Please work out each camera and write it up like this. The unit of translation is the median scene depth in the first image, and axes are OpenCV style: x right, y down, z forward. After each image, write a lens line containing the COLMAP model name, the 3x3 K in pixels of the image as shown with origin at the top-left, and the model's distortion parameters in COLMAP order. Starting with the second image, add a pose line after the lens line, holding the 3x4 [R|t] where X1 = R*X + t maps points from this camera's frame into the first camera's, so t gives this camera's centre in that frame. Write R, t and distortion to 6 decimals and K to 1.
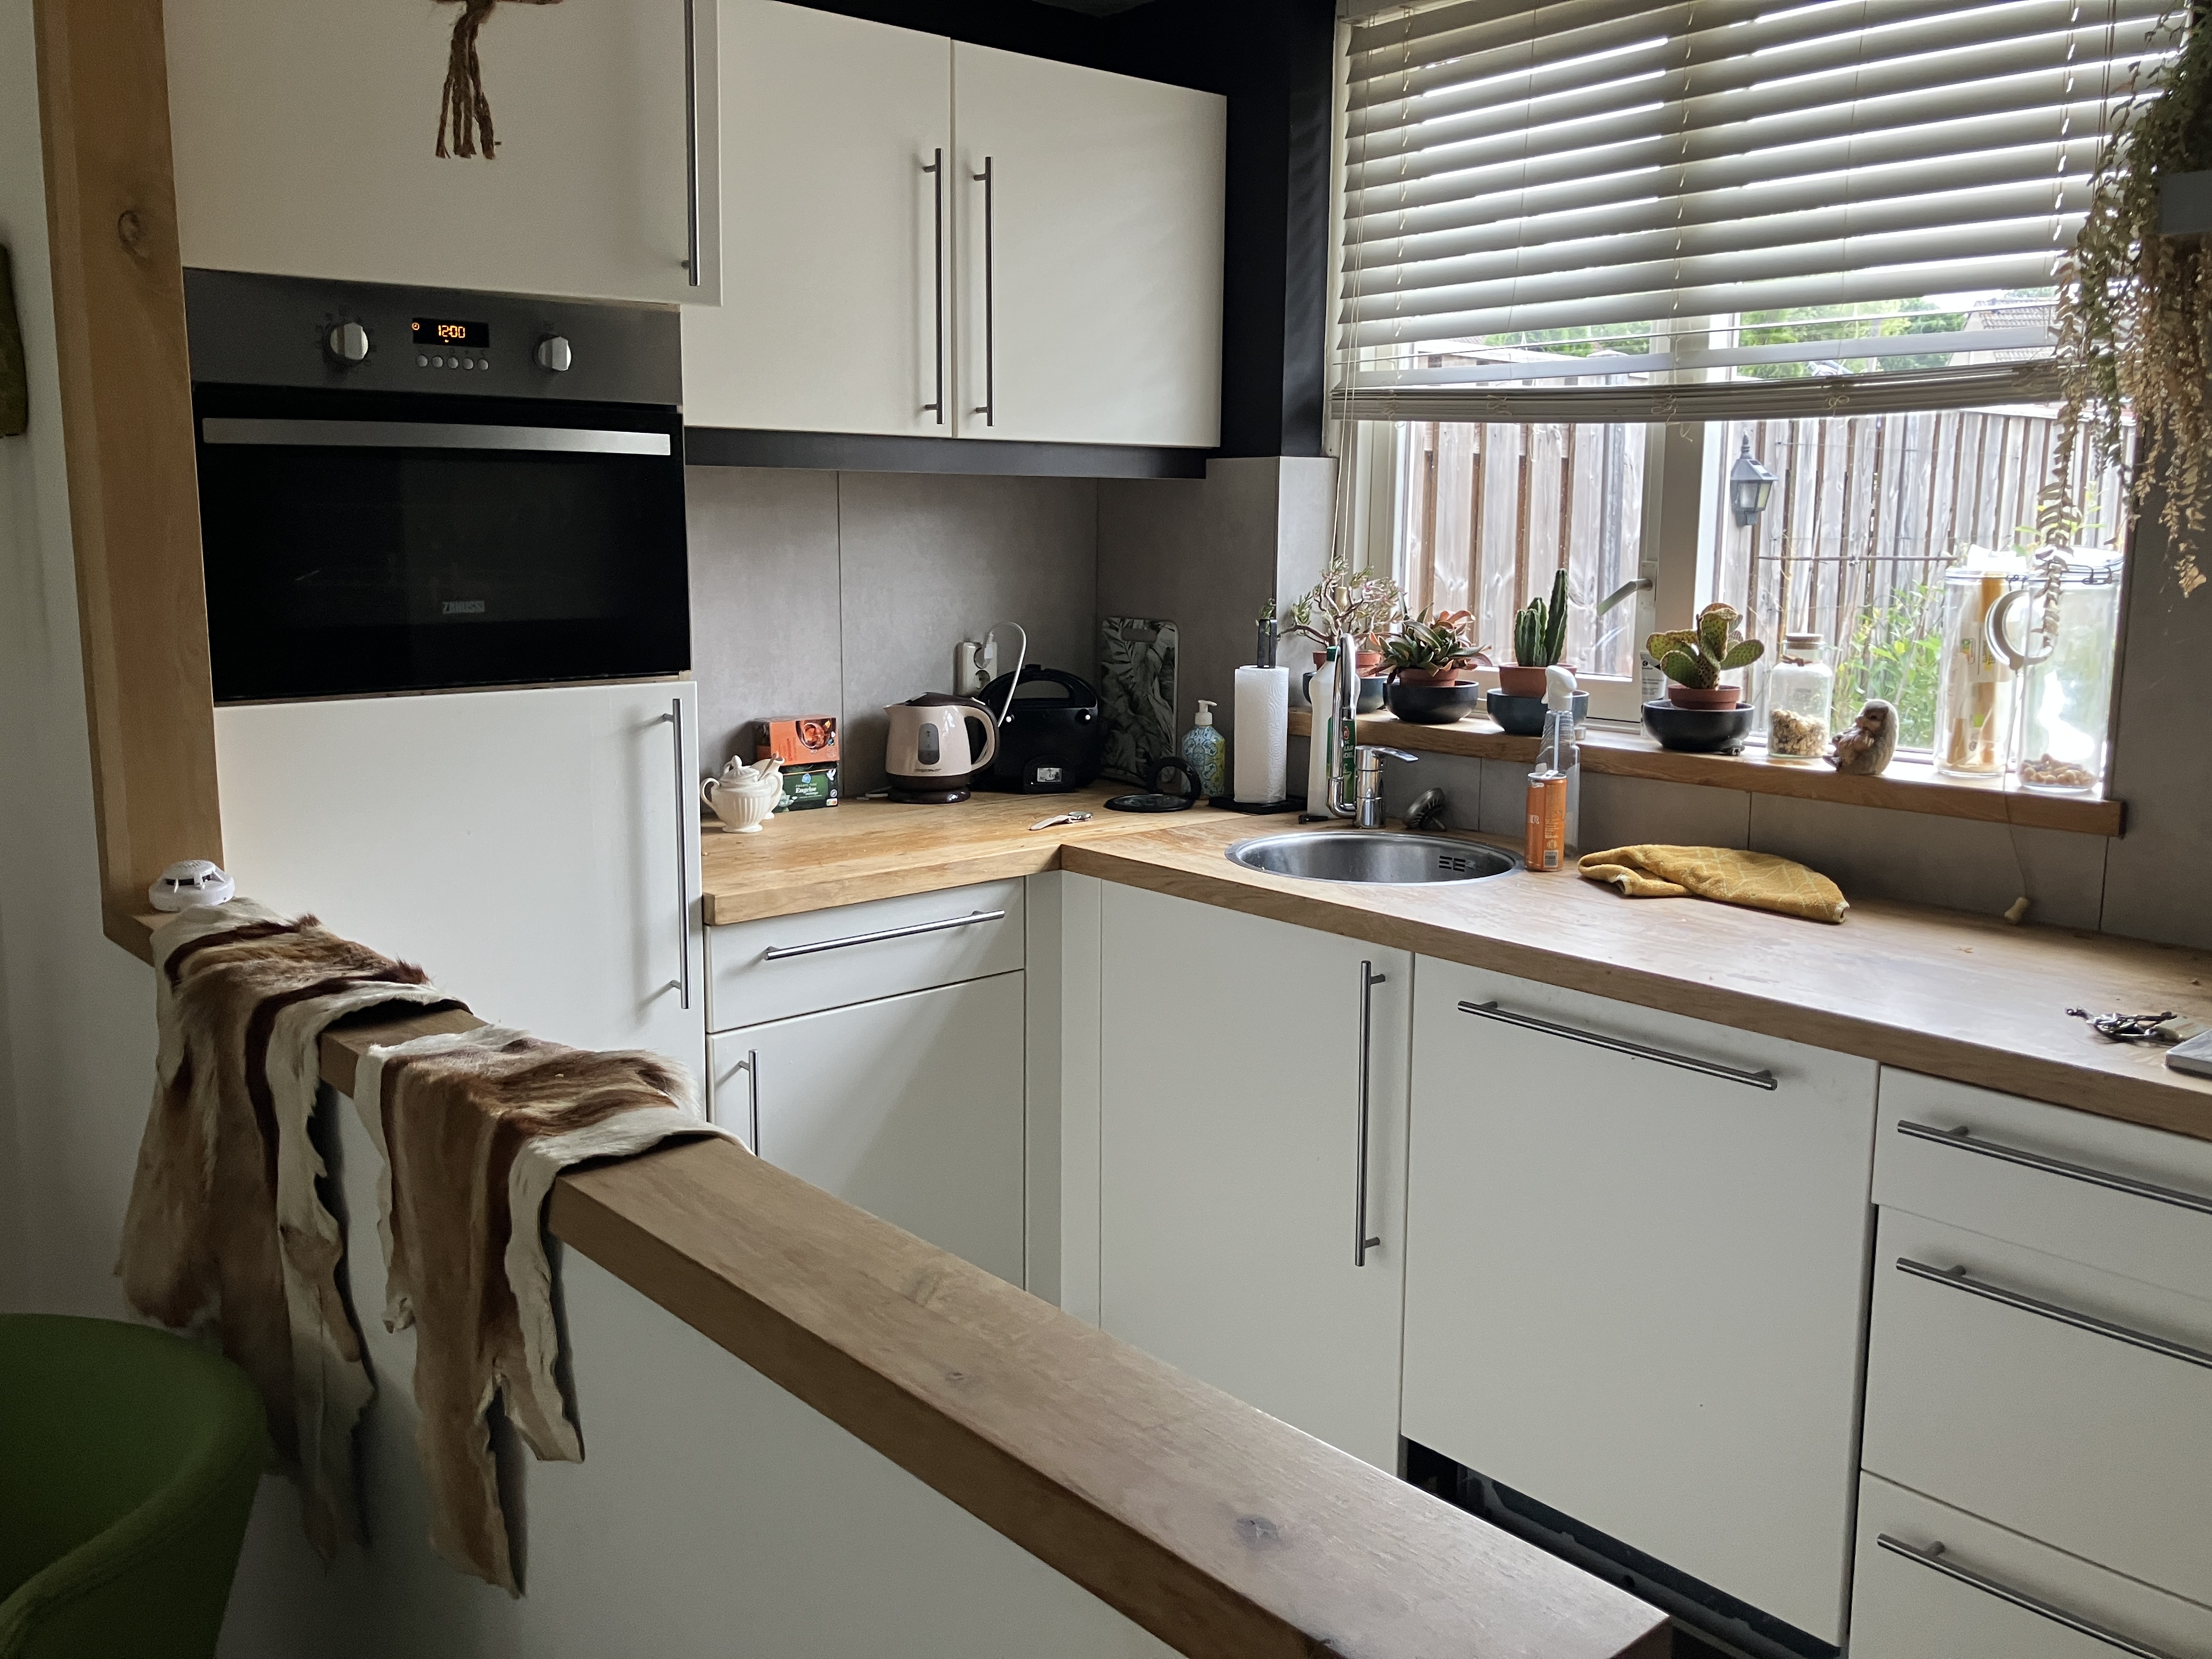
lens RADIAL K [[1767.3, 0, 1100.0], [0, 1767.3, 794.0], [0, 0, 1]] dist [-0.004156, 0.007406]
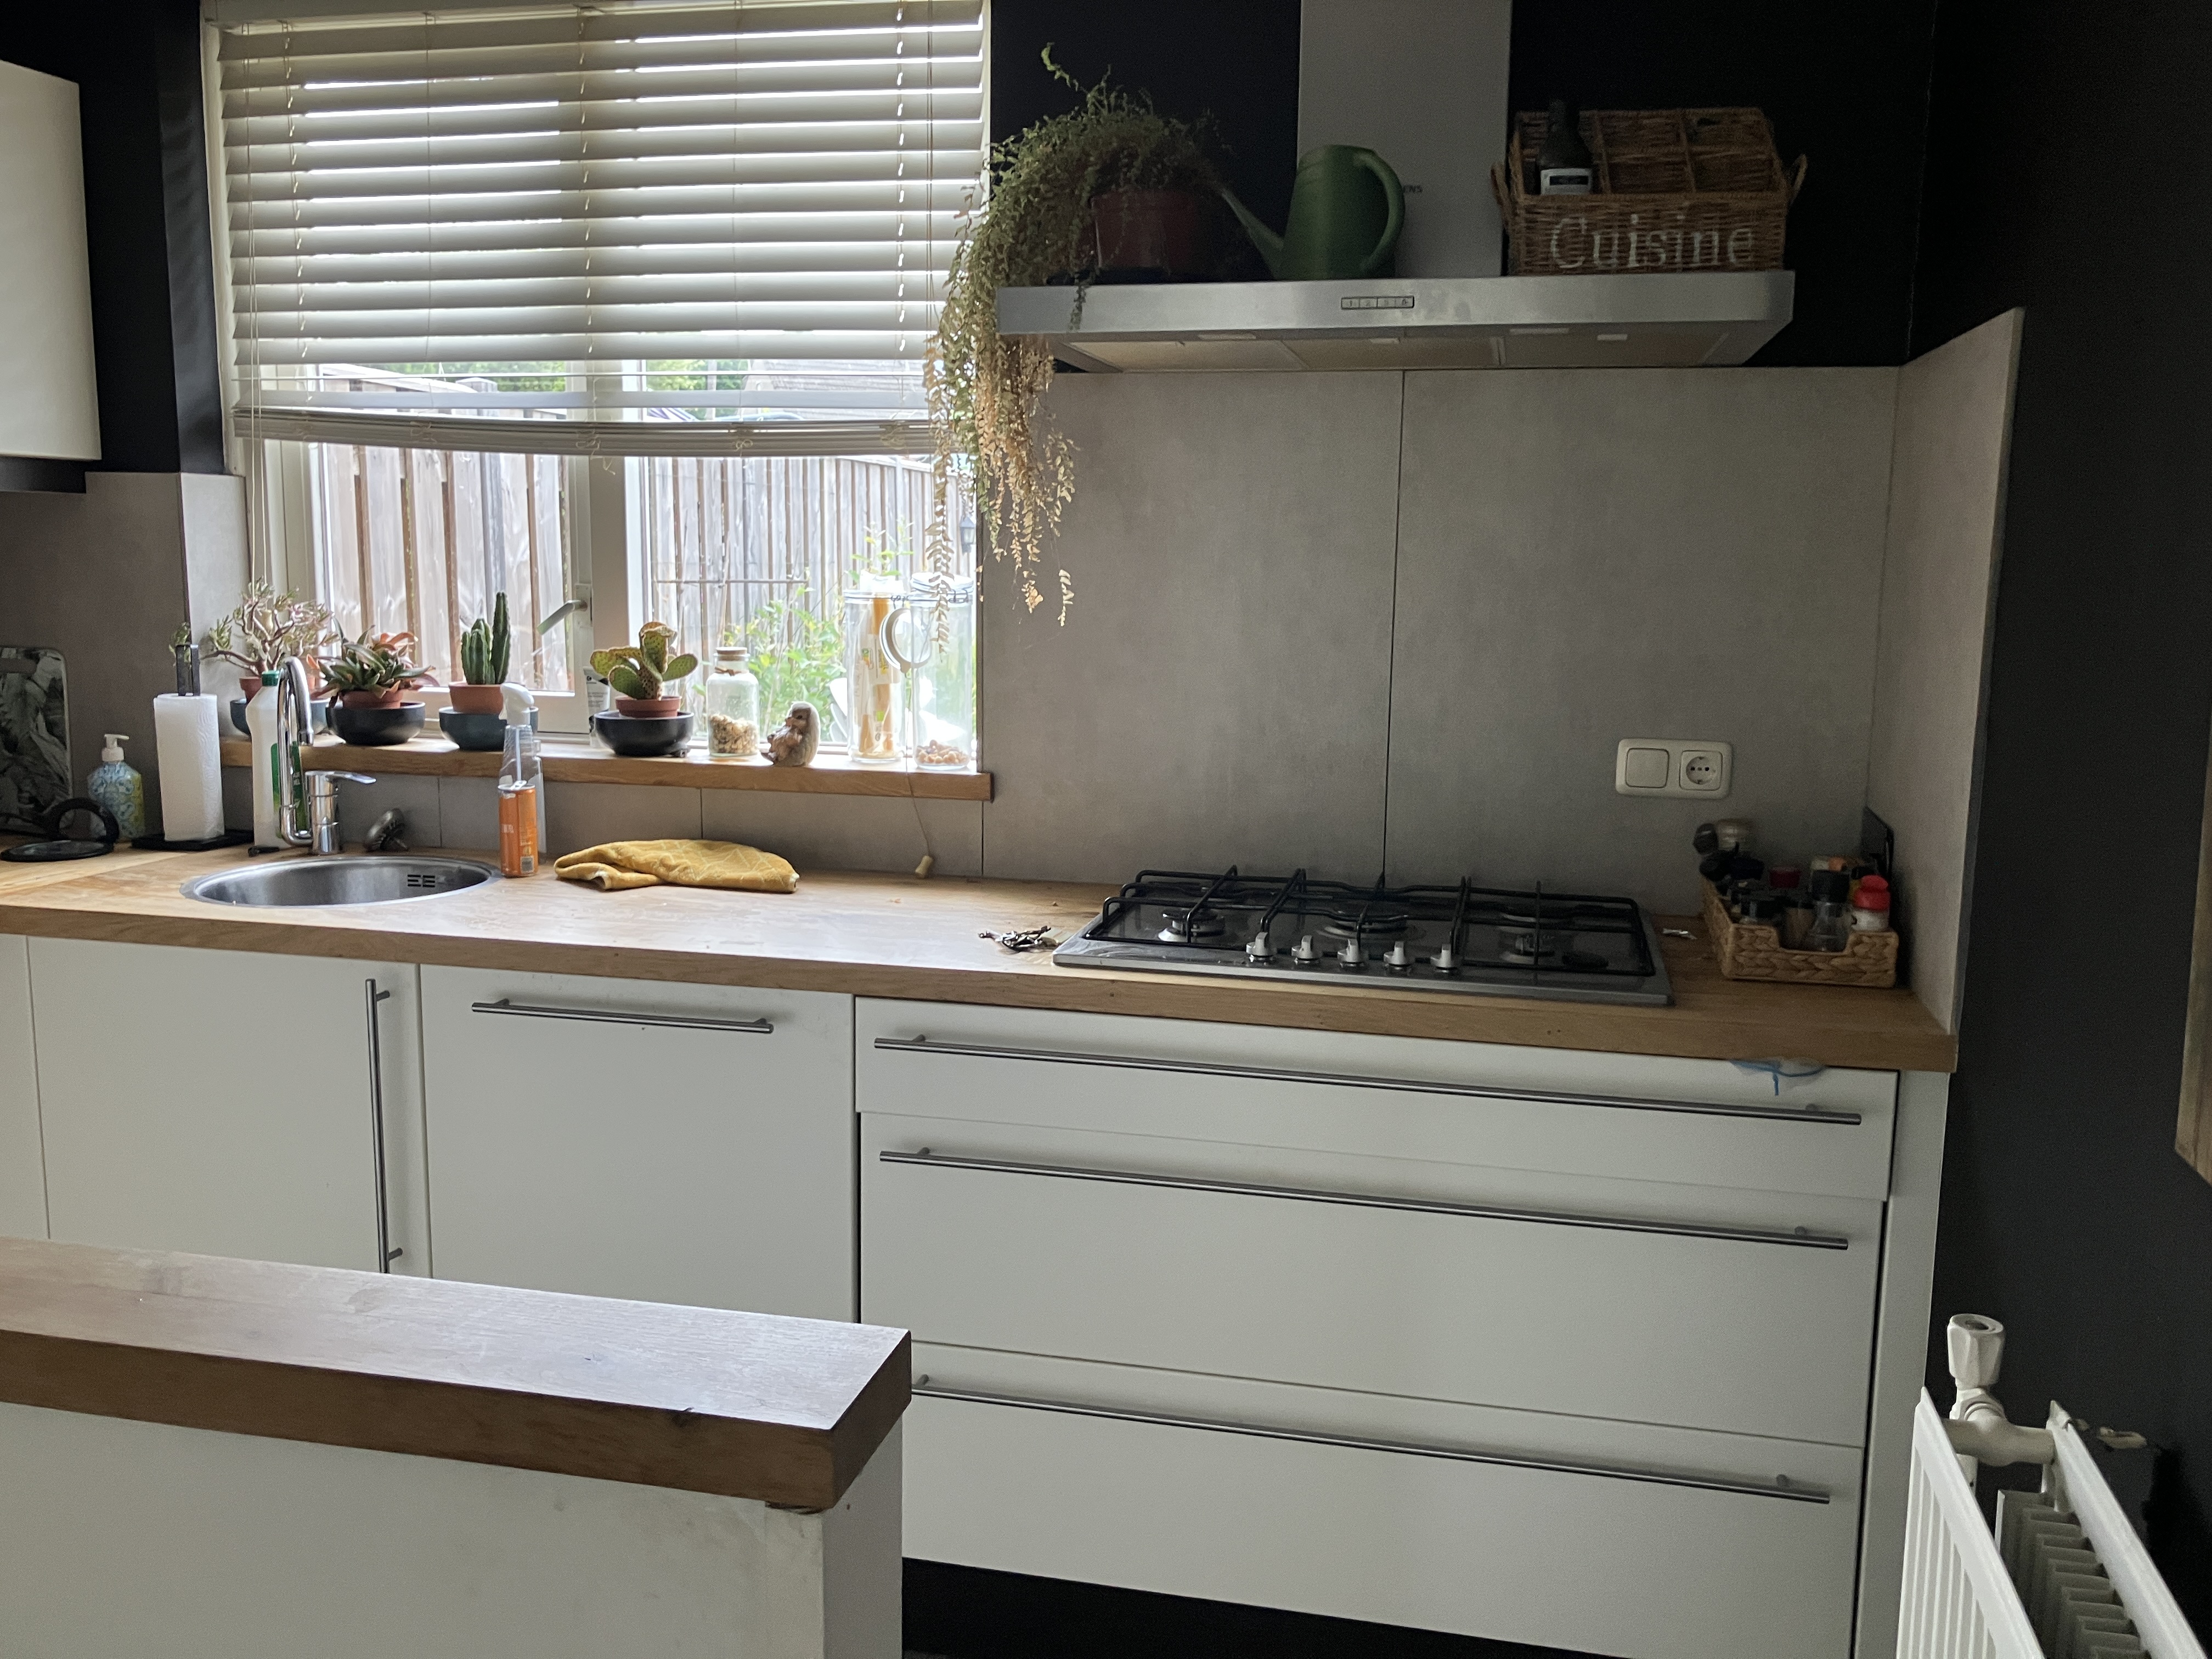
lens RADIAL K [[1827.7, 0, 1106.0], [0, 1827.7, 829.5], [0, 0, 1]] dist [-0.008606, -0.049491]
pose [[0.796200, -0.078916, 0.599865, -0.120304], [0.077229, 0.996603, 0.028603, 0.010942], [-0.600085, 0.023554, 0.799590, -0.083497]]
